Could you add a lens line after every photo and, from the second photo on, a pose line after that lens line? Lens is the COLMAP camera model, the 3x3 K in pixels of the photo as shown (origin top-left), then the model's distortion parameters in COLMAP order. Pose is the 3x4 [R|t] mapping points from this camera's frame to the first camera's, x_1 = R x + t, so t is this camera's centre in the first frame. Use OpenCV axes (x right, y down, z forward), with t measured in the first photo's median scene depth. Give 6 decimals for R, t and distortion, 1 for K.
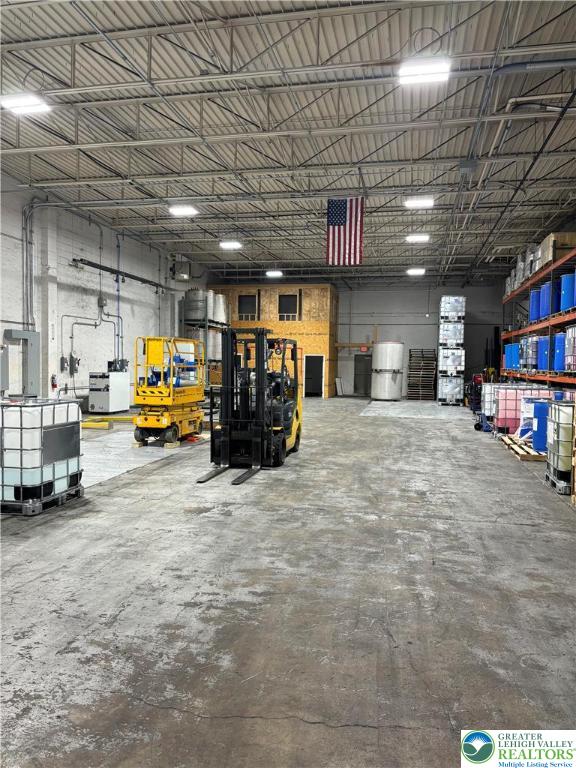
lens RADIAL K [[579.0, 0, 286.7], [0, 579.0, 390.2], [0, 0, 1]] dist [0.020179, -0.008049]
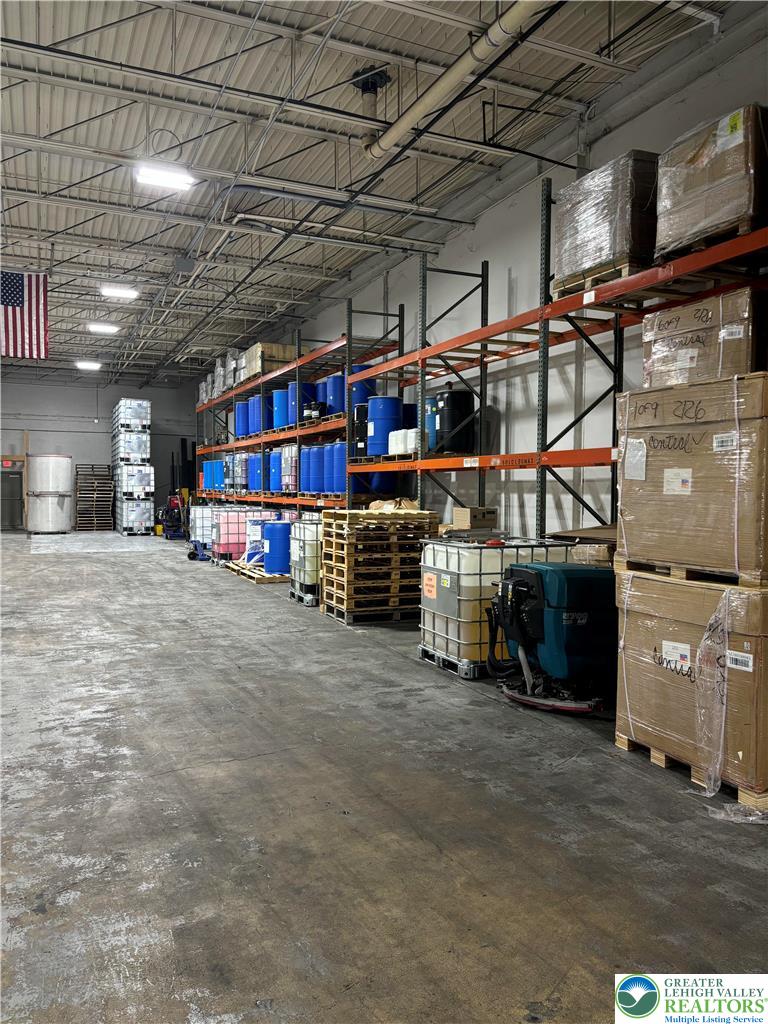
lens RADIAL K [[771.9, 0, 381.4], [0, 771.9, 515.1], [0, 0, 1]] dist [0.020179, -0.008049]
pose [[0.808687, -0.031561, 0.587392, -0.142933], [0.033750, 0.999404, 0.007233, 0.003147], [-0.587270, 0.013976, 0.809270, -0.130130]]
